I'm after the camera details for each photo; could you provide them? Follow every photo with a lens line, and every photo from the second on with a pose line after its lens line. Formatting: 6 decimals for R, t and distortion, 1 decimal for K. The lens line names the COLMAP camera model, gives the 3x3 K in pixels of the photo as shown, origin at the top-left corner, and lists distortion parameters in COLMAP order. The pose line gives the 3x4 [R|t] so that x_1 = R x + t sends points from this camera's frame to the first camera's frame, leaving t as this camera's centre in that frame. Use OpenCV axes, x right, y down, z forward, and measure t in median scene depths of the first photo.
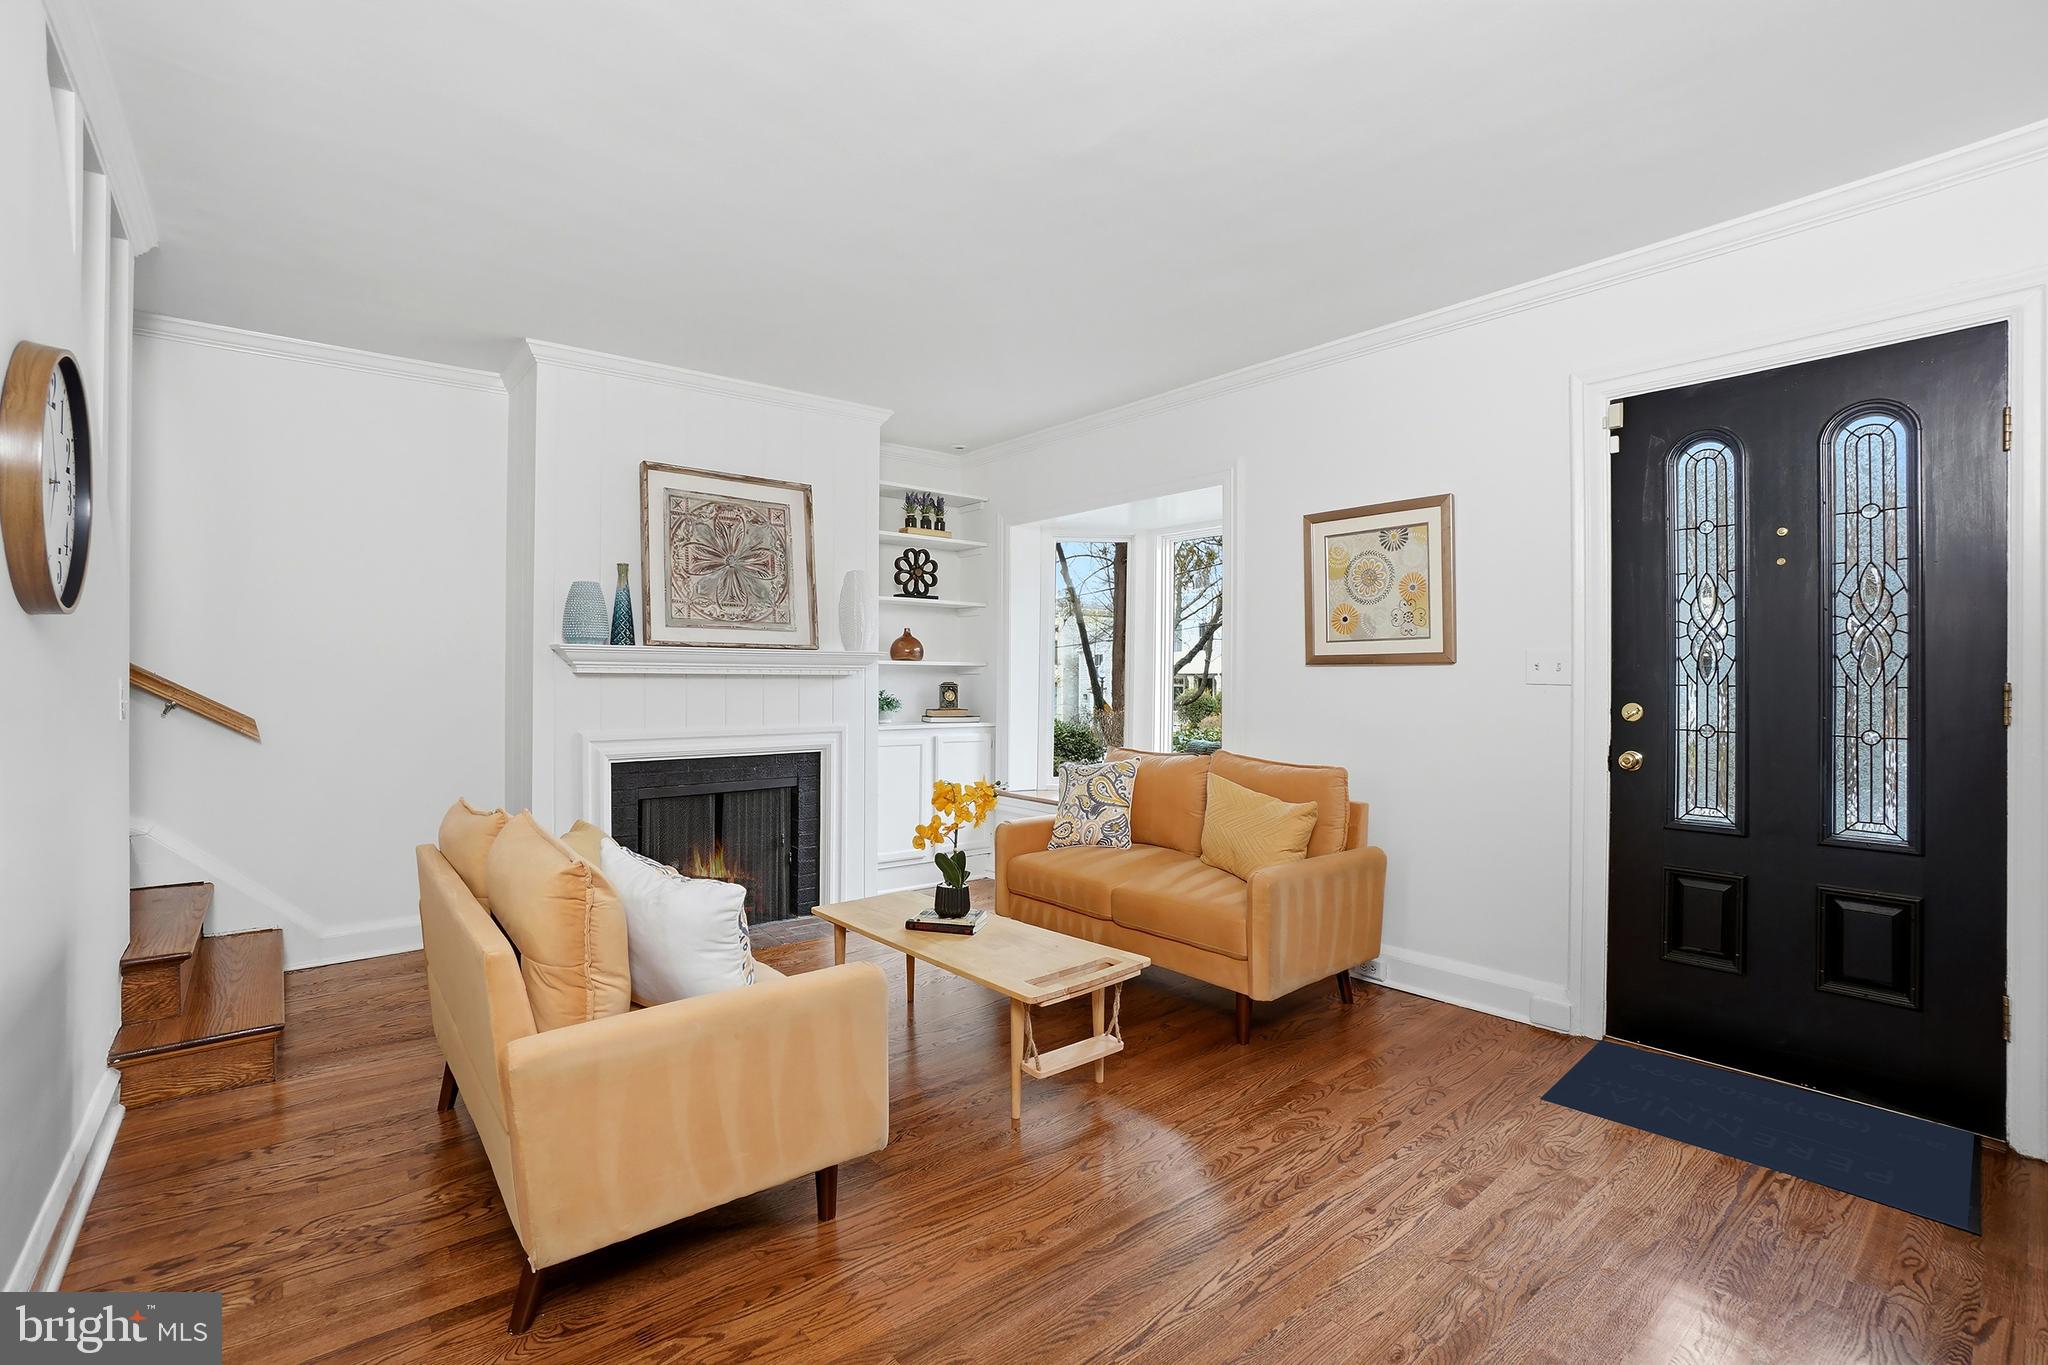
lens RADIAL K [[924.2, 0, 1004.5], [0, 924.2, 664.5], [0, 0, 1]] dist [-0.059717, 0.024962]
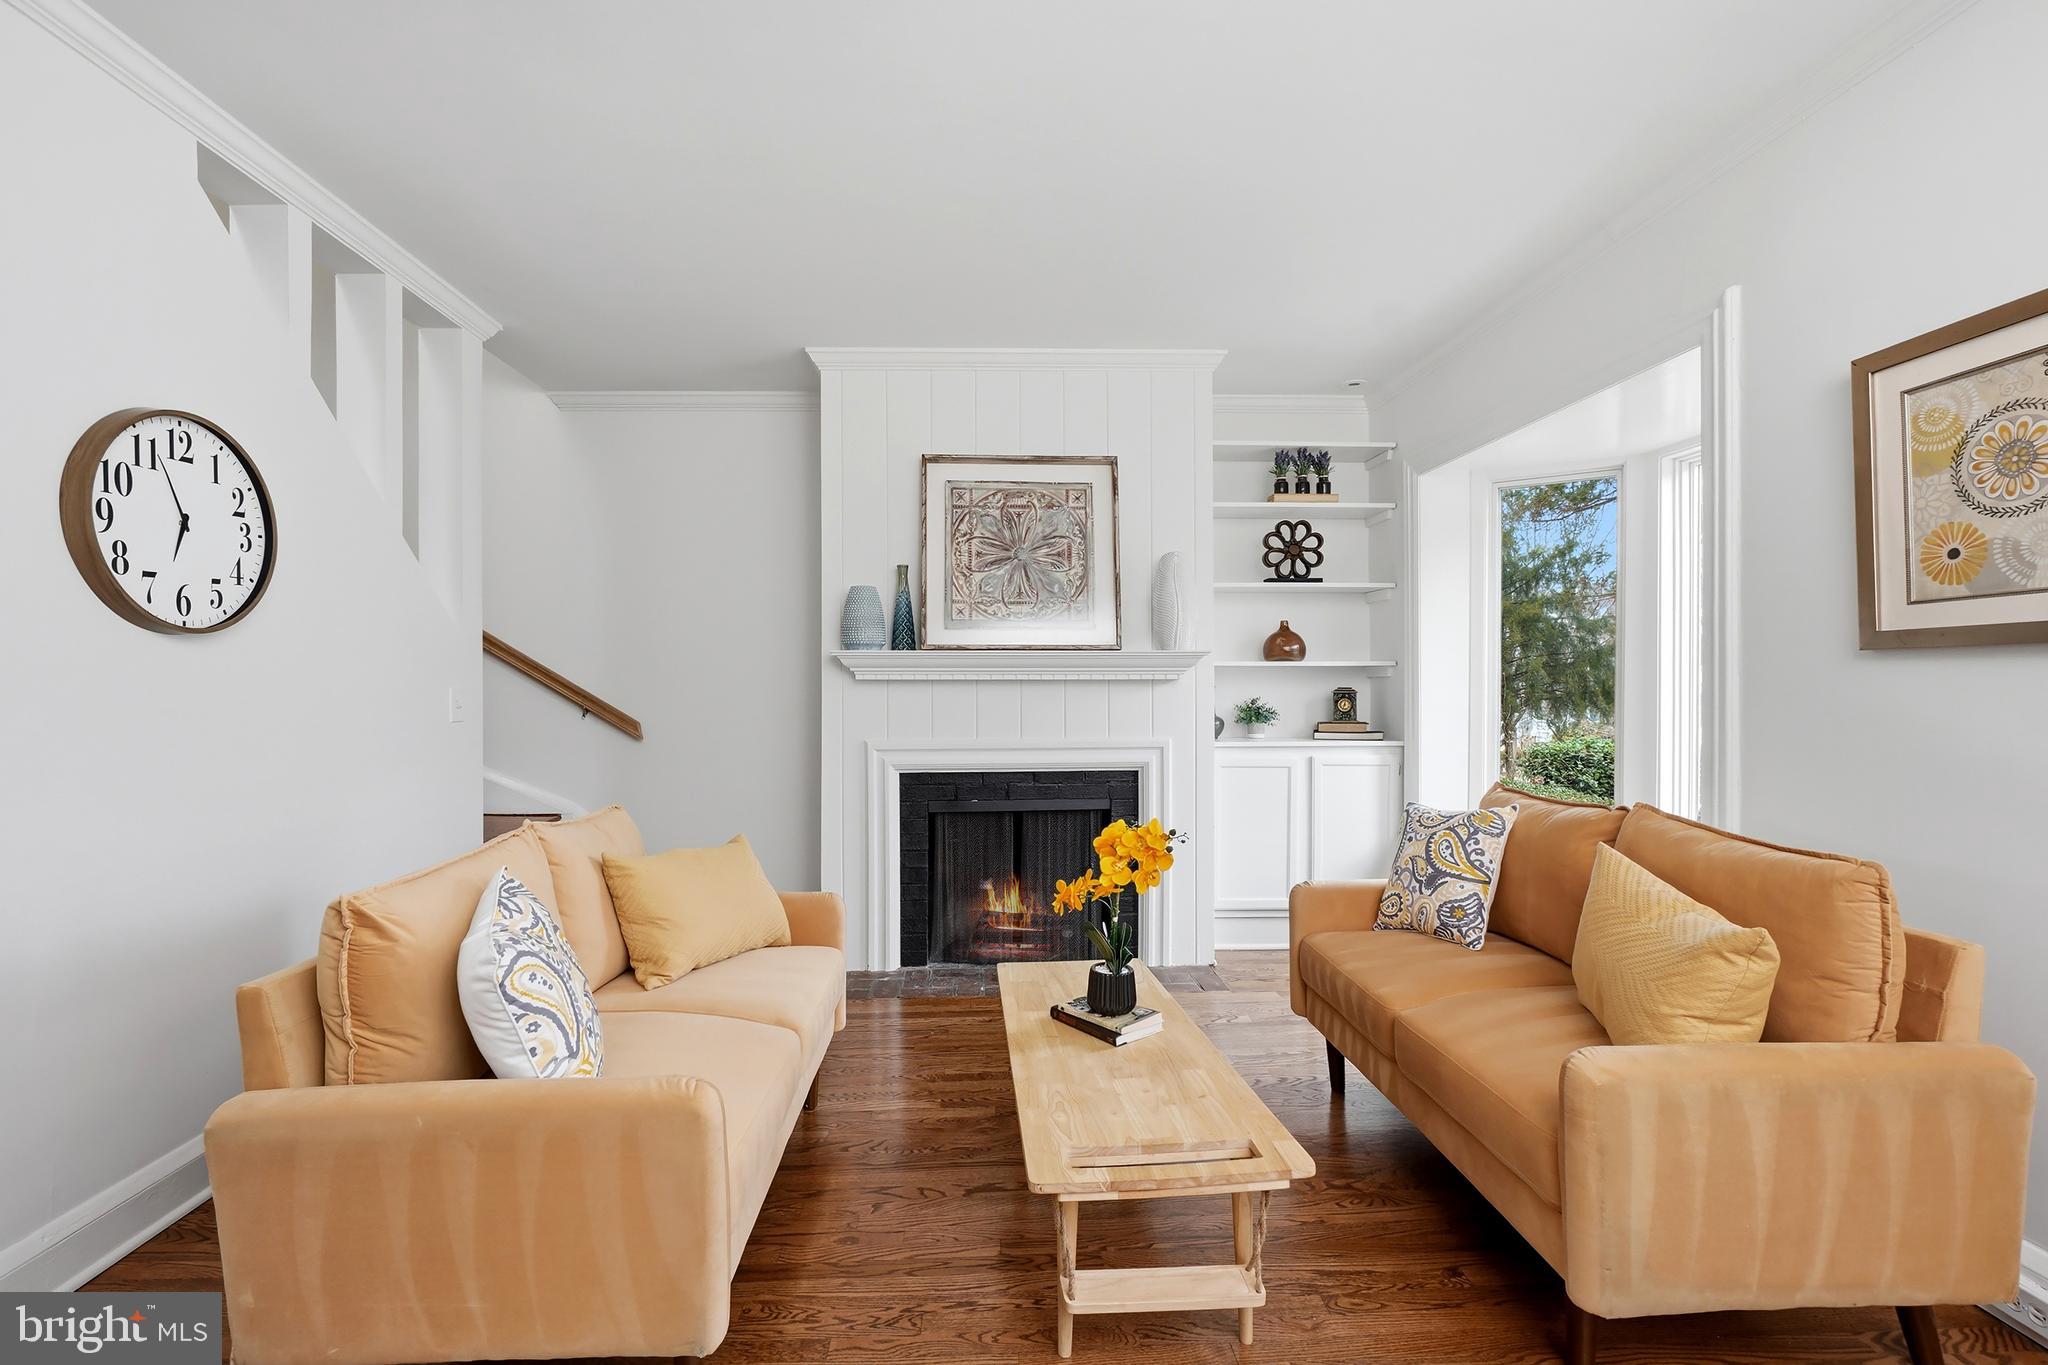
lens RADIAL K [[912.6, 0, 1024.0], [0, 912.6, 682.5], [0, 0, 1]] dist [-0.015510, 0.009237]
pose [[0.803393, -0.008138, -0.595394, 0.232236], [0.015299, 0.999859, 0.006976, 0.006902], [0.595253, -0.014713, 0.803403, 0.285530]]
